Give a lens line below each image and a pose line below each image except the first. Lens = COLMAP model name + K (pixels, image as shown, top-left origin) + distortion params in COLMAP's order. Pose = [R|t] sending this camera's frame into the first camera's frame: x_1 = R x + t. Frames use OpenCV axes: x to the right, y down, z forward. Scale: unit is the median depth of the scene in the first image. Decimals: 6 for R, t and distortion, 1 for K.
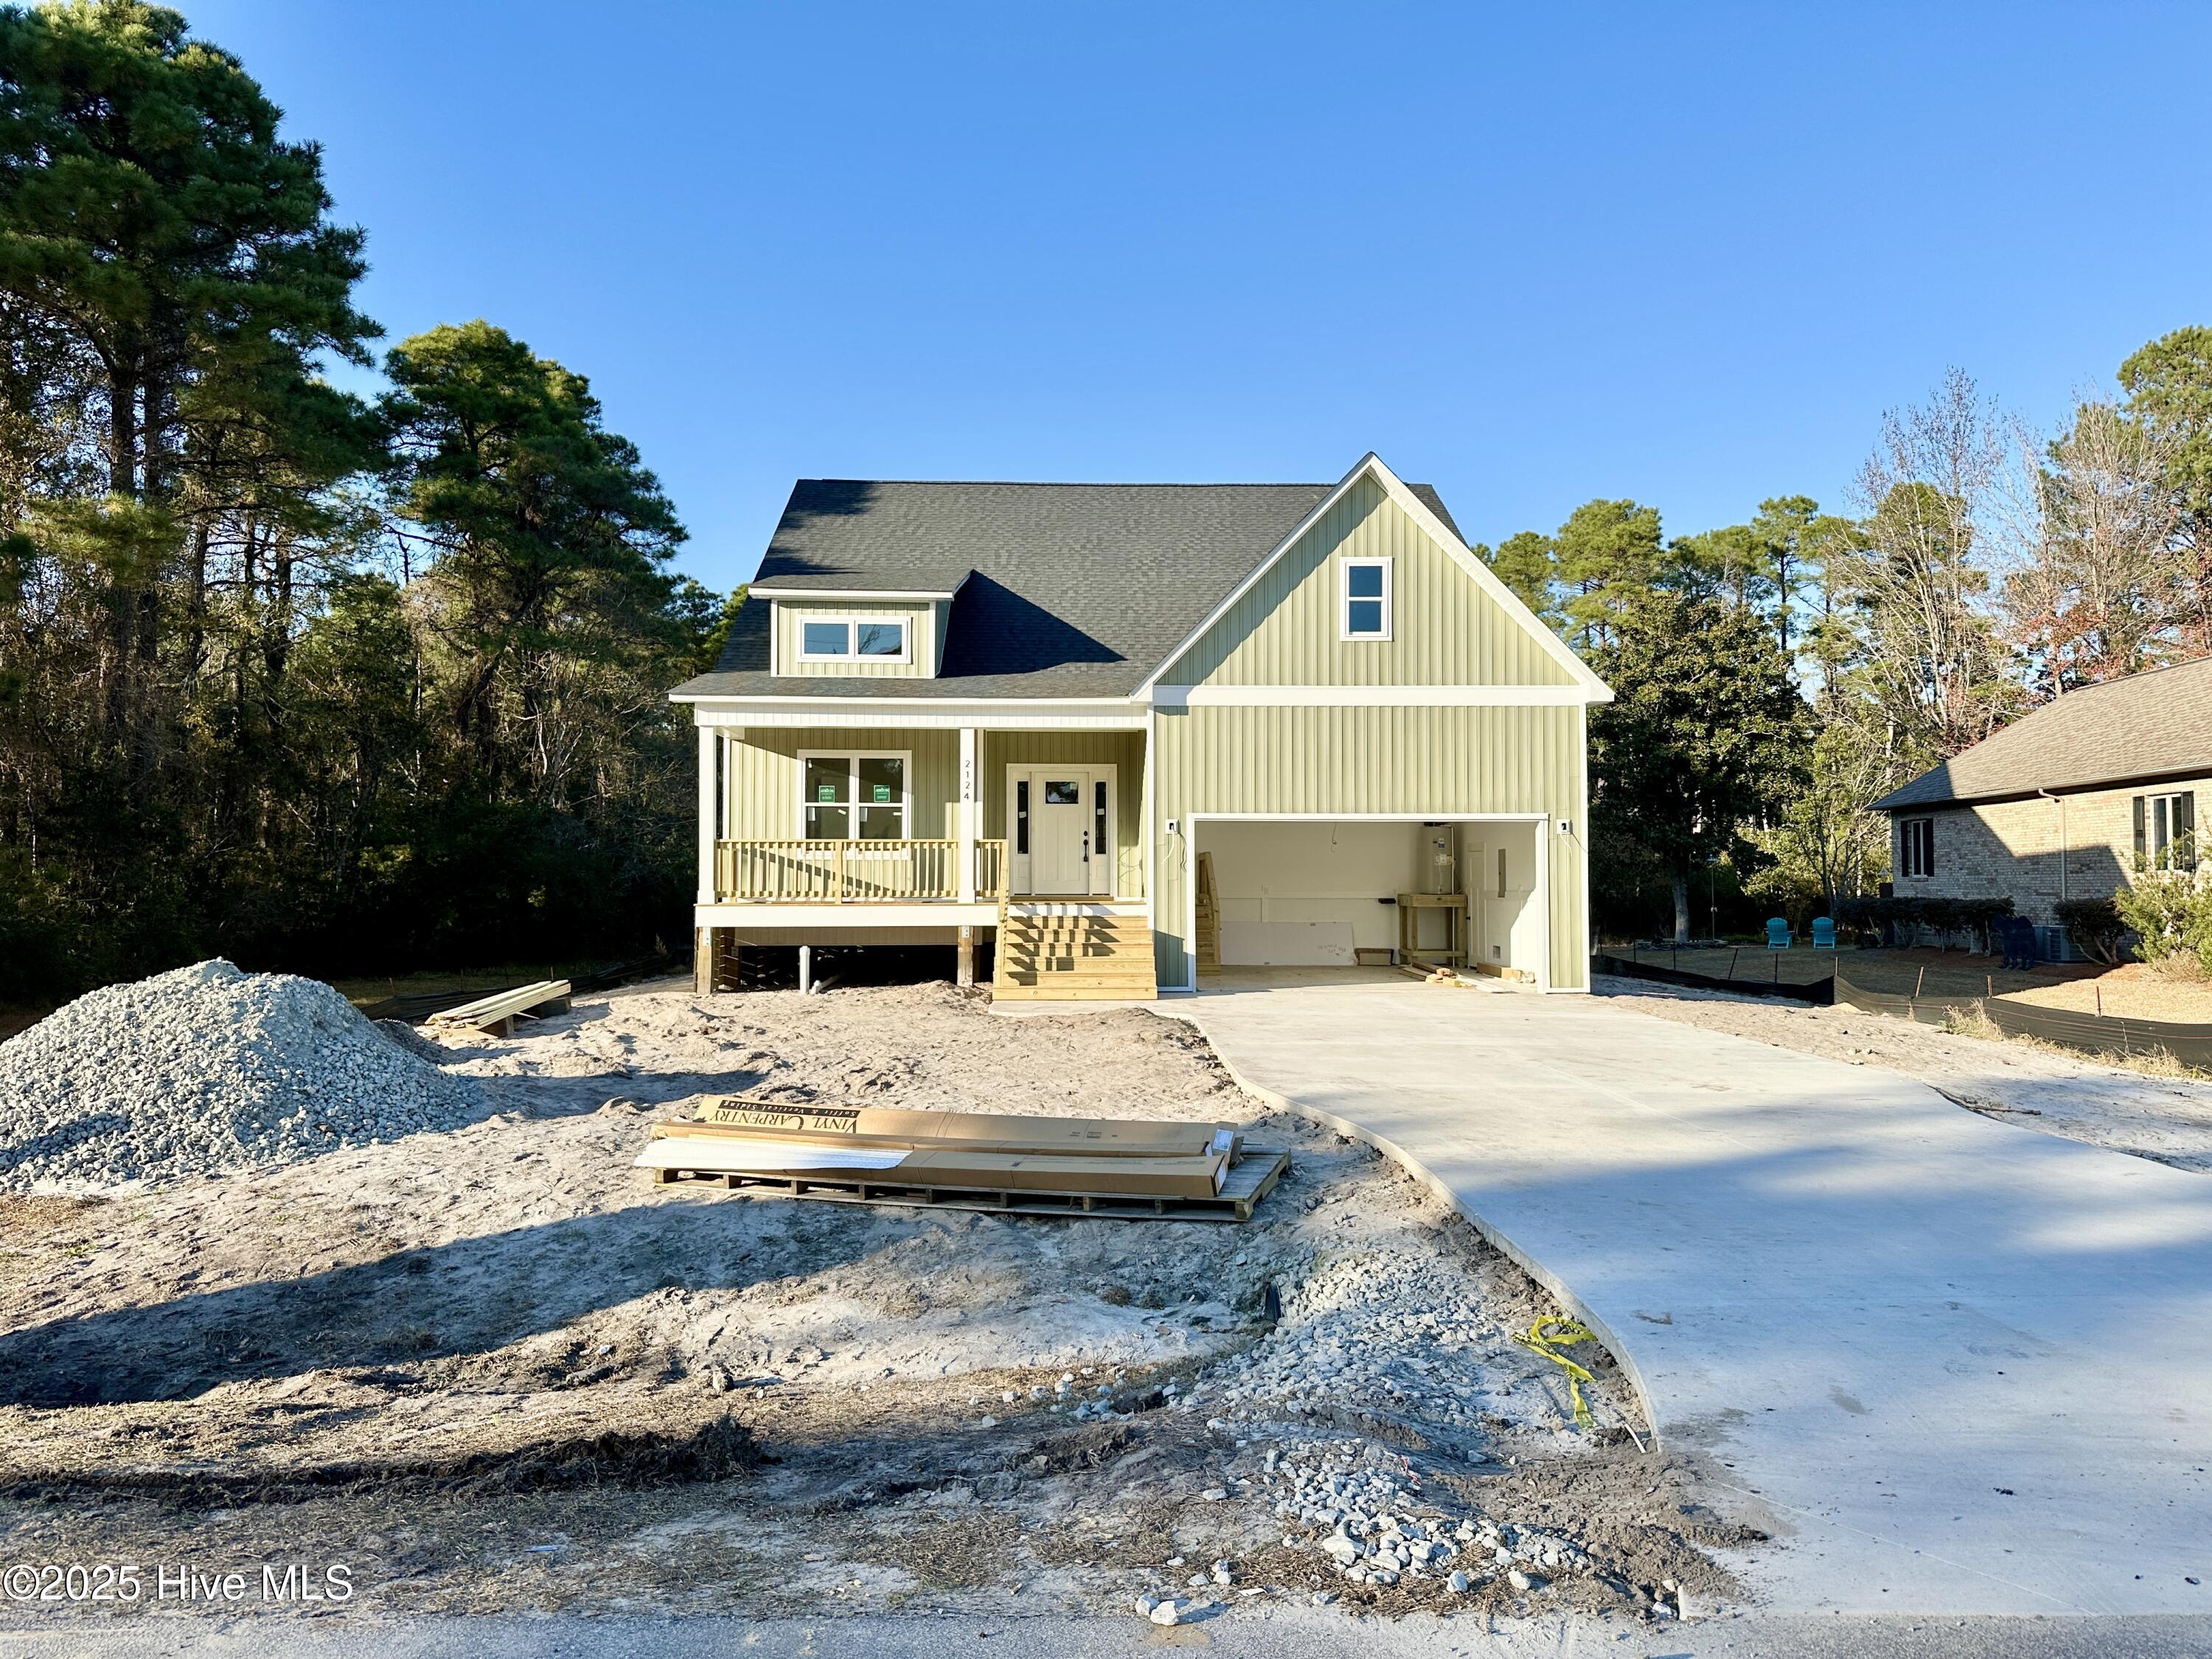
lens RADIAL K [[1583.4, 0, 1108.1], [0, 1583.4, 839.5], [0, 0, 1]] dist [0.048370, -0.053821]
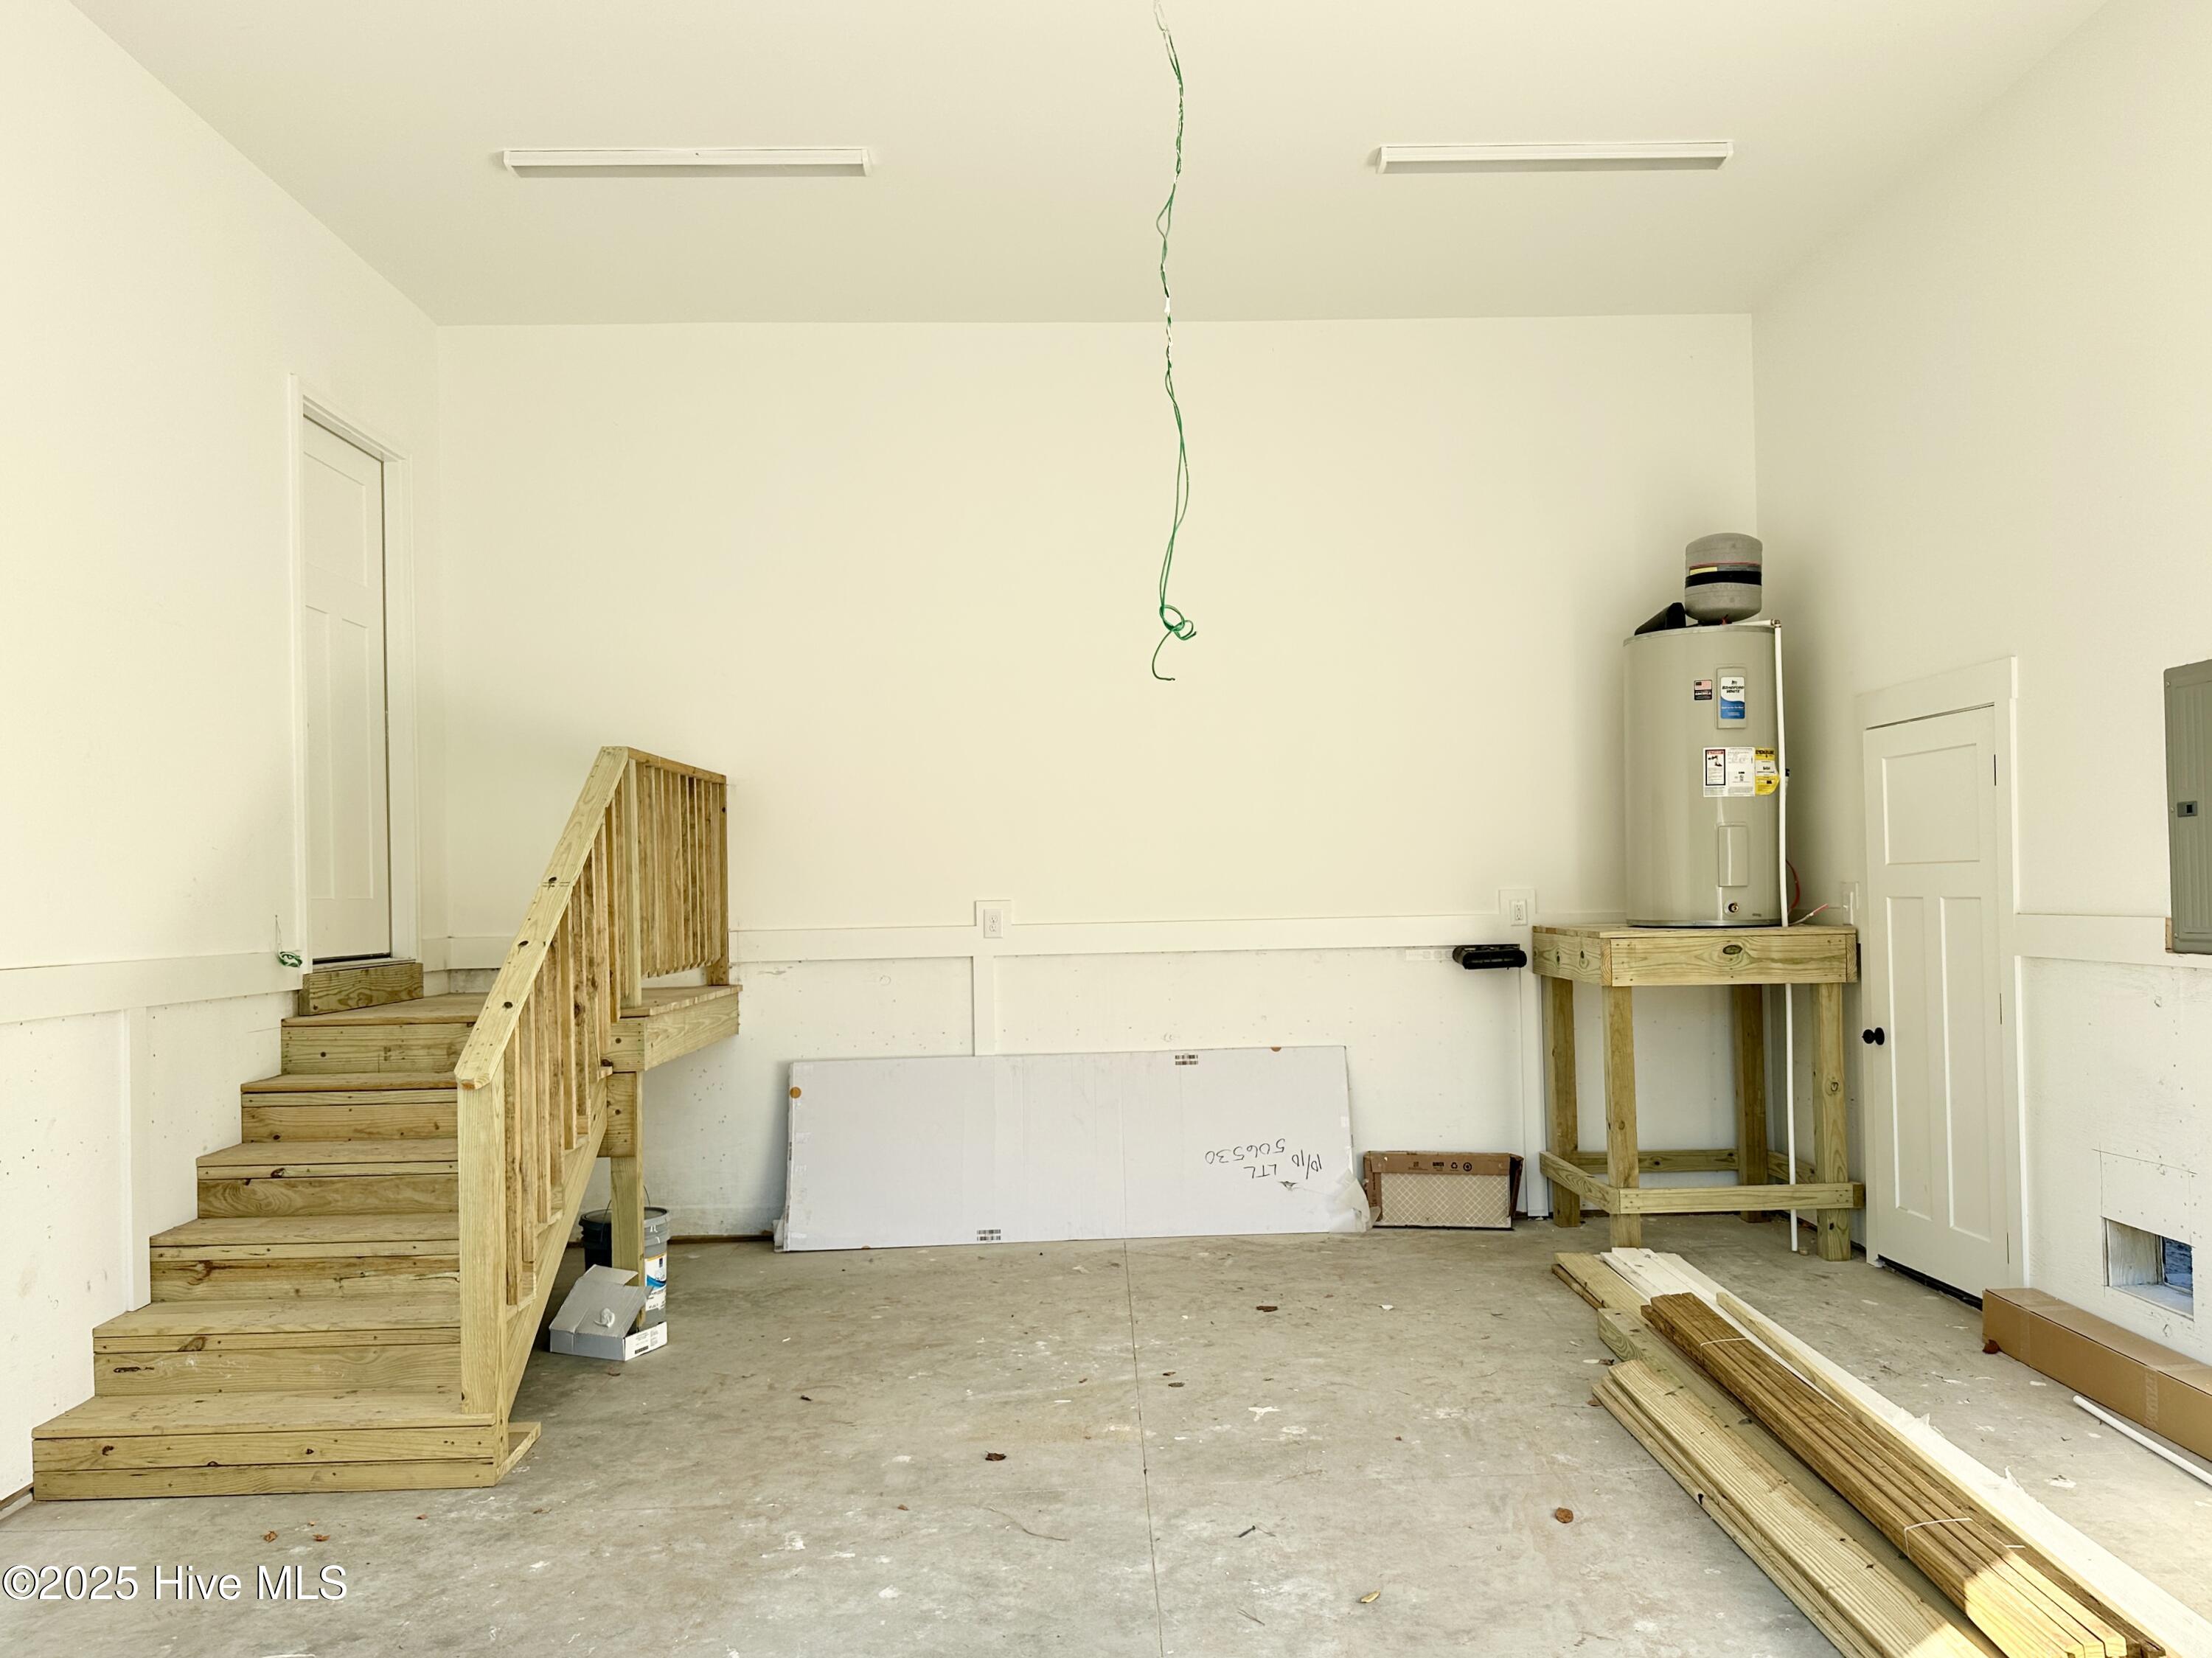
lens RADIAL K [[1583.2, 0, 1137.0], [0, 1583.2, 888.7], [0, 0, 1]] dist [0.048370, -0.053821]
pose [[0.999258, -0.027950, -0.026489, 0.153720], [0.028859, 0.998985, 0.034586, 0.022177], [0.025496, -0.035324, 0.999051, 0.901472]]
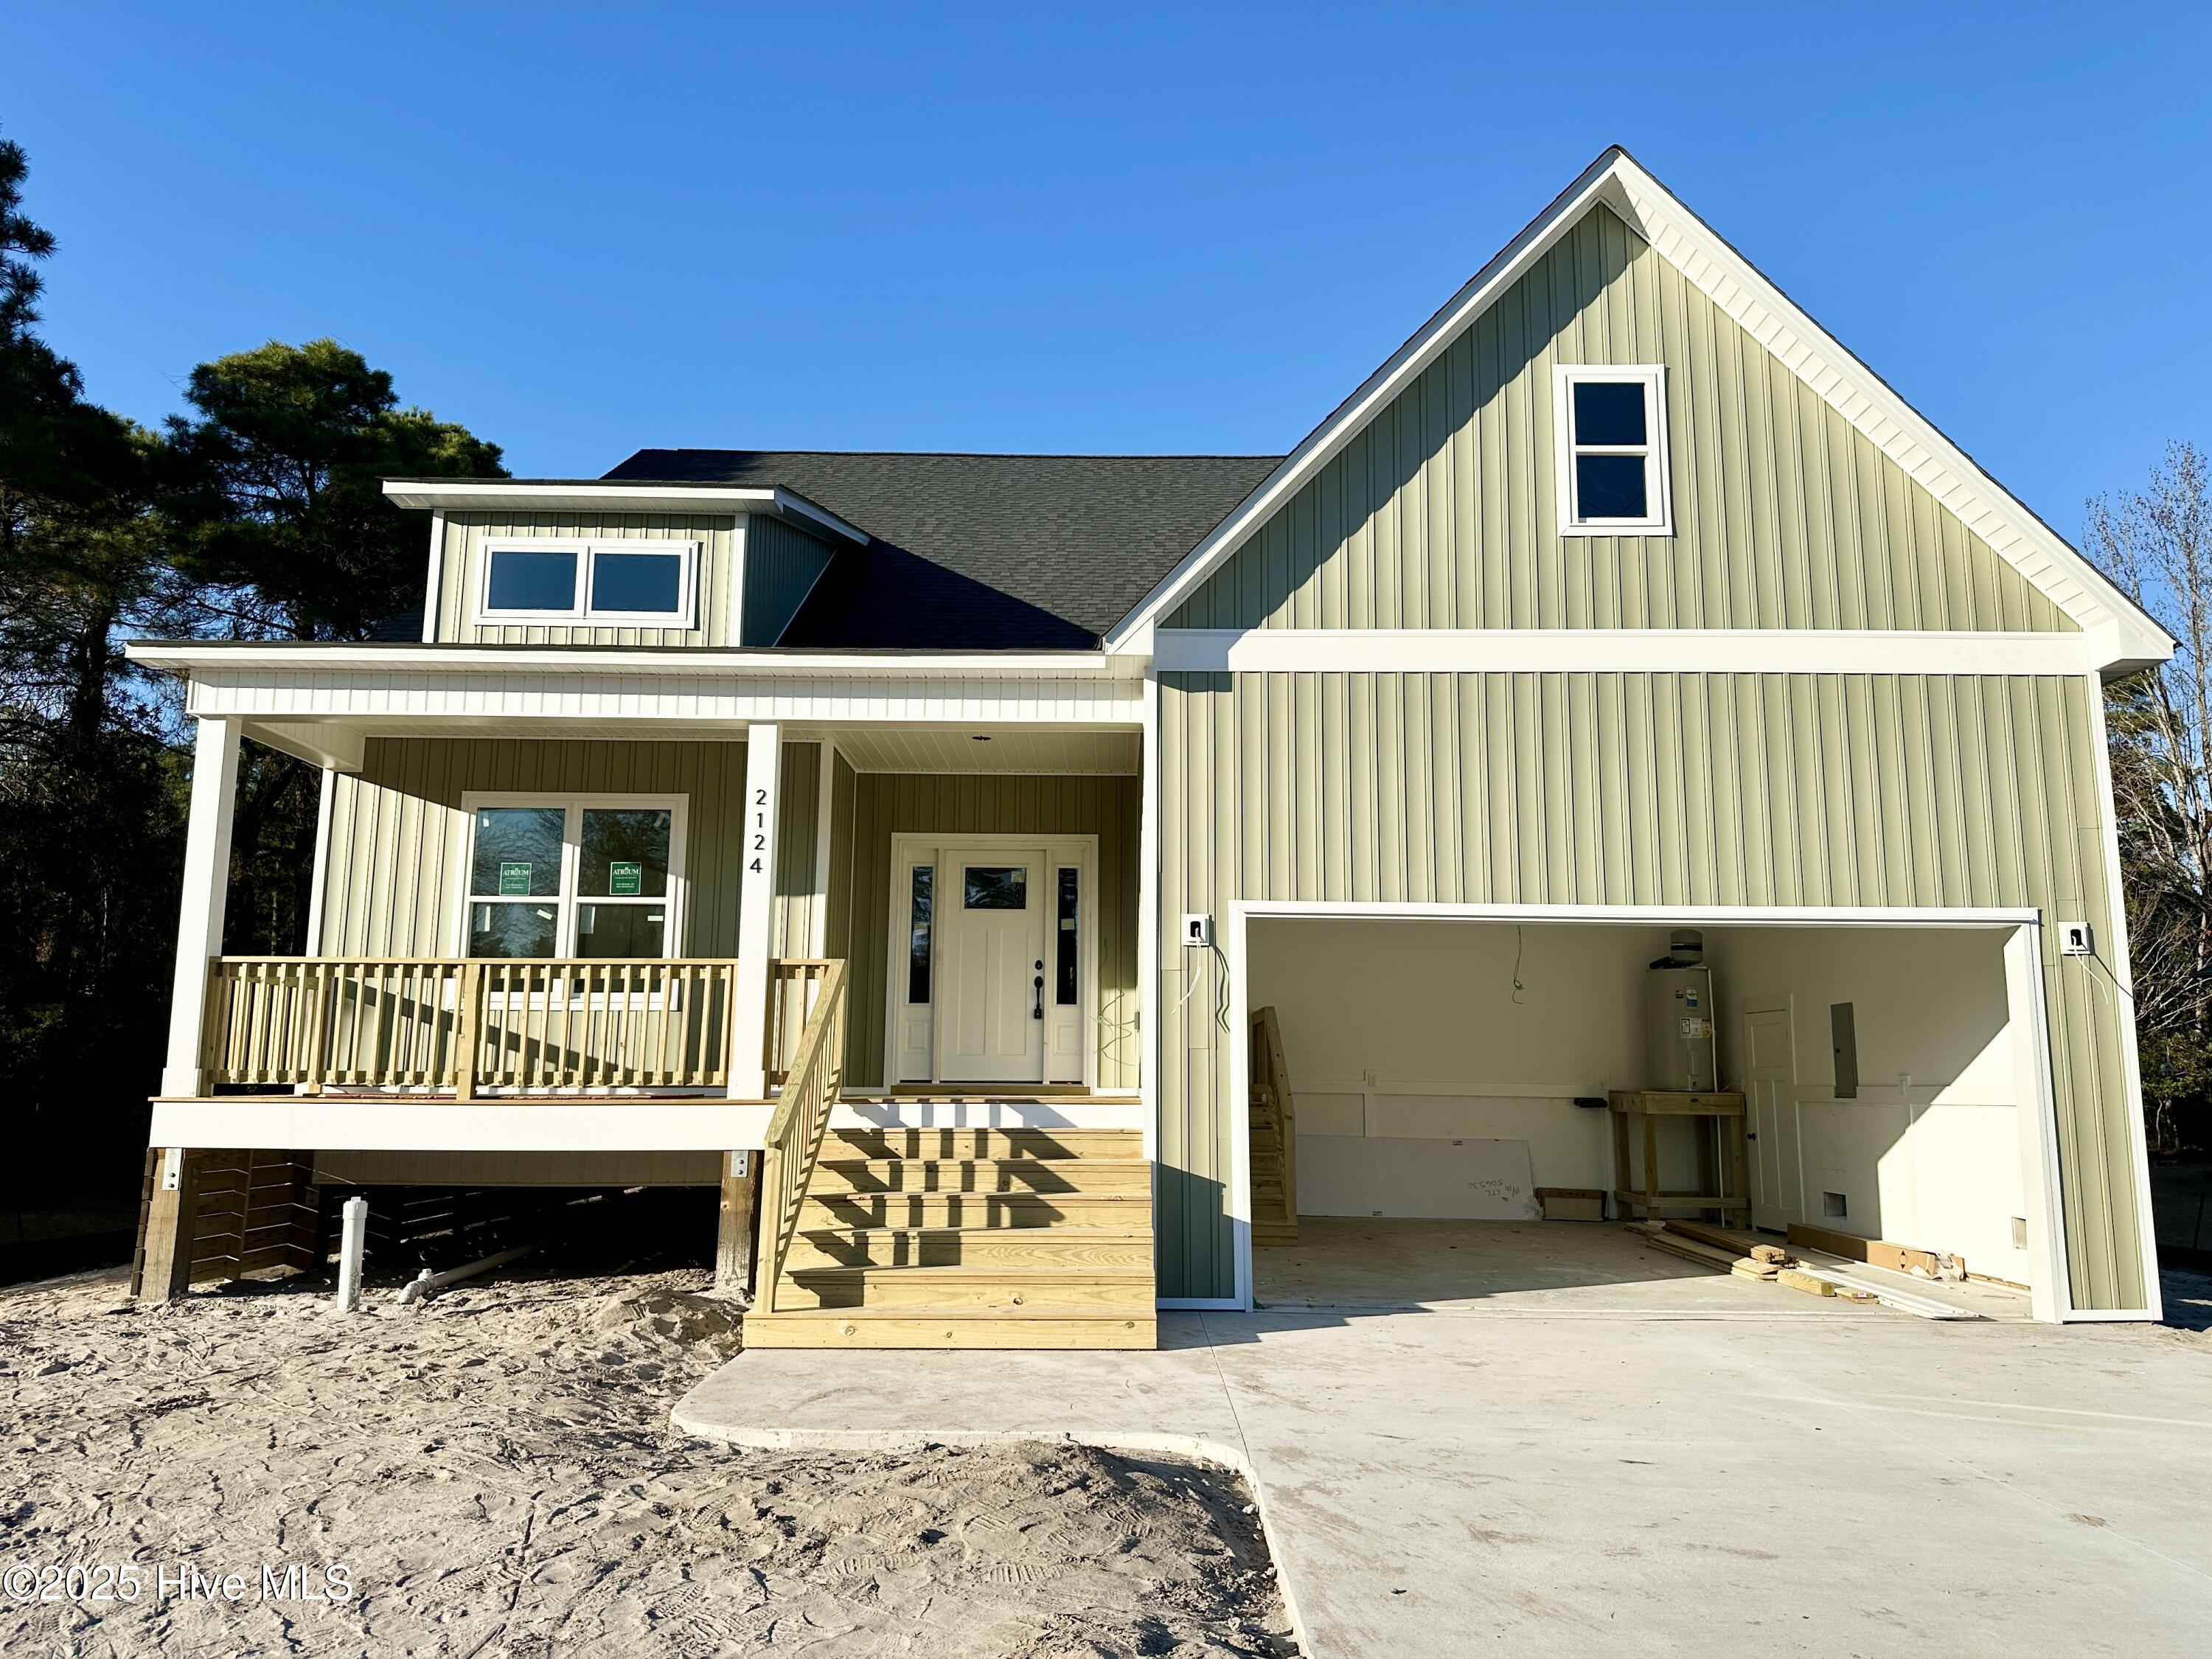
lens RADIAL K [[1583.4, 0, 1093.4], [0, 1583.4, 826.8], [0, 0, 1]] dist [0.048370, -0.053821]
pose [[0.999234, 0.002354, -0.039067, 0.026206], [-0.007385, 0.991599, -0.129138, 0.019290], [0.038435, 0.129328, 0.990857, 0.502648]]
